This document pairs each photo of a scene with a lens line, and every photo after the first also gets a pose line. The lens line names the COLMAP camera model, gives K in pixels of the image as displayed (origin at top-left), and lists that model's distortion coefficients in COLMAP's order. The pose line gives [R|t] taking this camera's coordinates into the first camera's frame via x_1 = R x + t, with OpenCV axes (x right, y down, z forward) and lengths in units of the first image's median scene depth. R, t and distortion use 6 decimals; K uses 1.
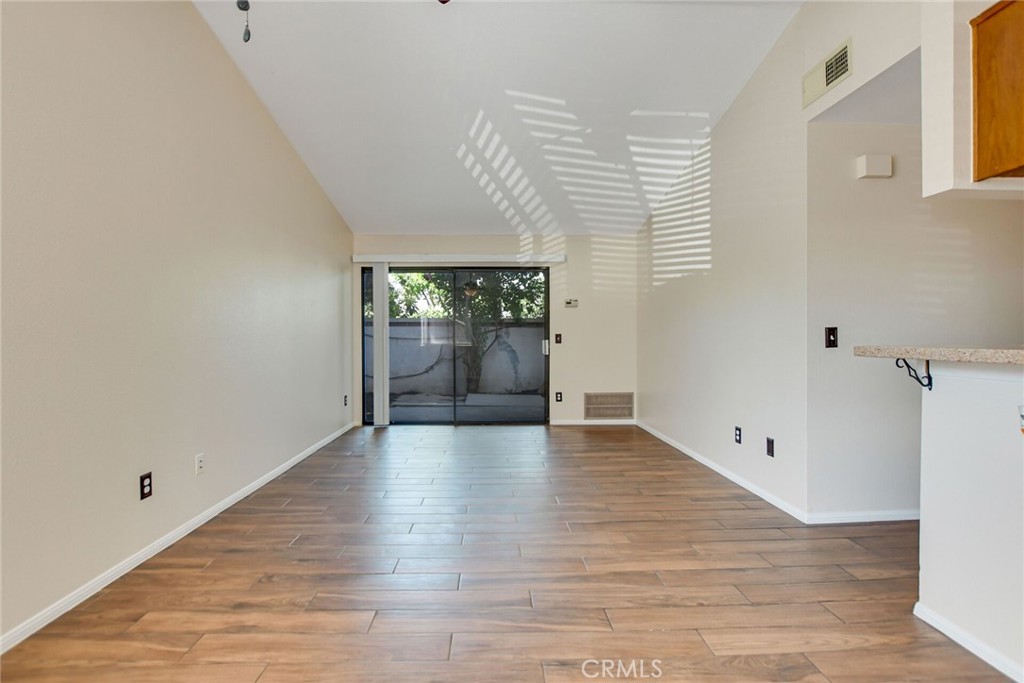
lens RADIAL K [[471.9, 0, 497.2], [0, 471.9, 341.4], [0, 0, 1]] dist [-0.025357, 0.005274]
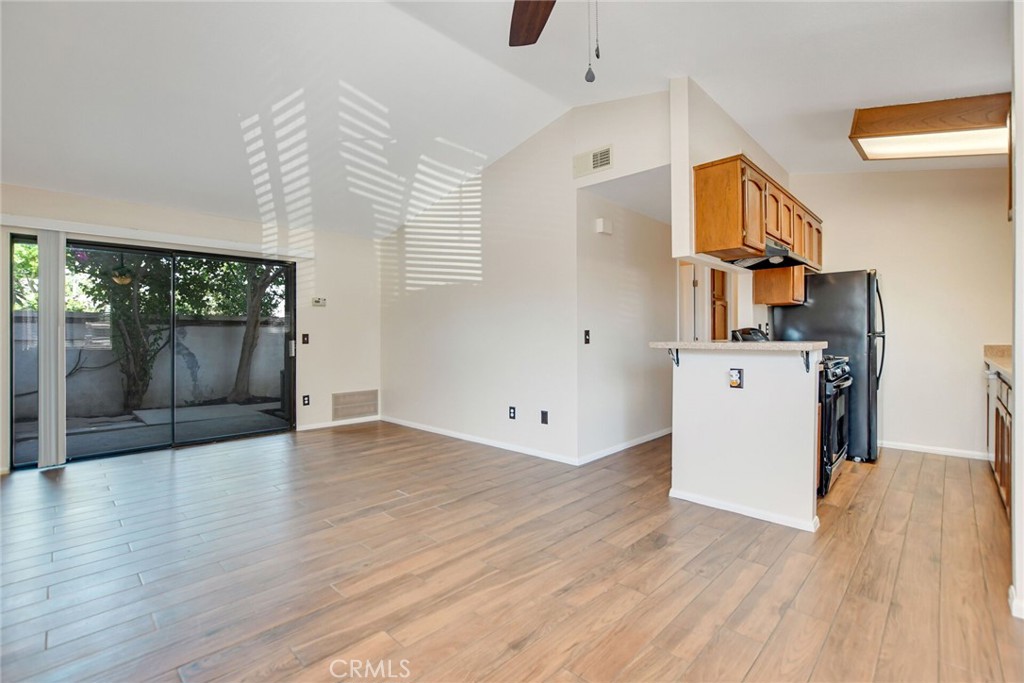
lens RADIAL K [[471.9, 0, 501.7], [0, 471.9, 338.4], [0, 0, 1]] dist [-0.025357, 0.005274]
pose [[0.718748, -0.005474, 0.695249, -0.349285], [0.009208, 0.999956, -0.001646, -0.002451], [-0.695210, 0.007585, 0.718767, 0.072617]]
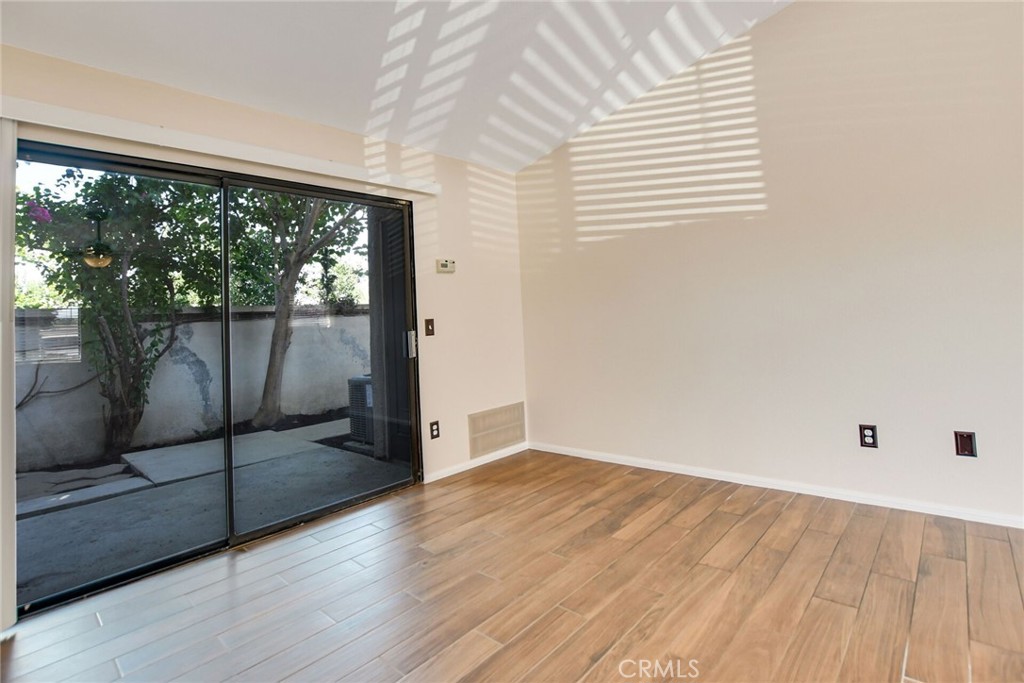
lens RADIAL K [[491.2, 0, 510.2], [0, 491.2, 295.8], [0, 0, 1]] dist [-0.021029, 0.001093]
pose [[0.684454, 0.000316, 0.729056, -0.344092], [0.062929, 0.996242, -0.059511, -0.003691], [-0.726335, 0.086612, 0.681862, 0.746980]]
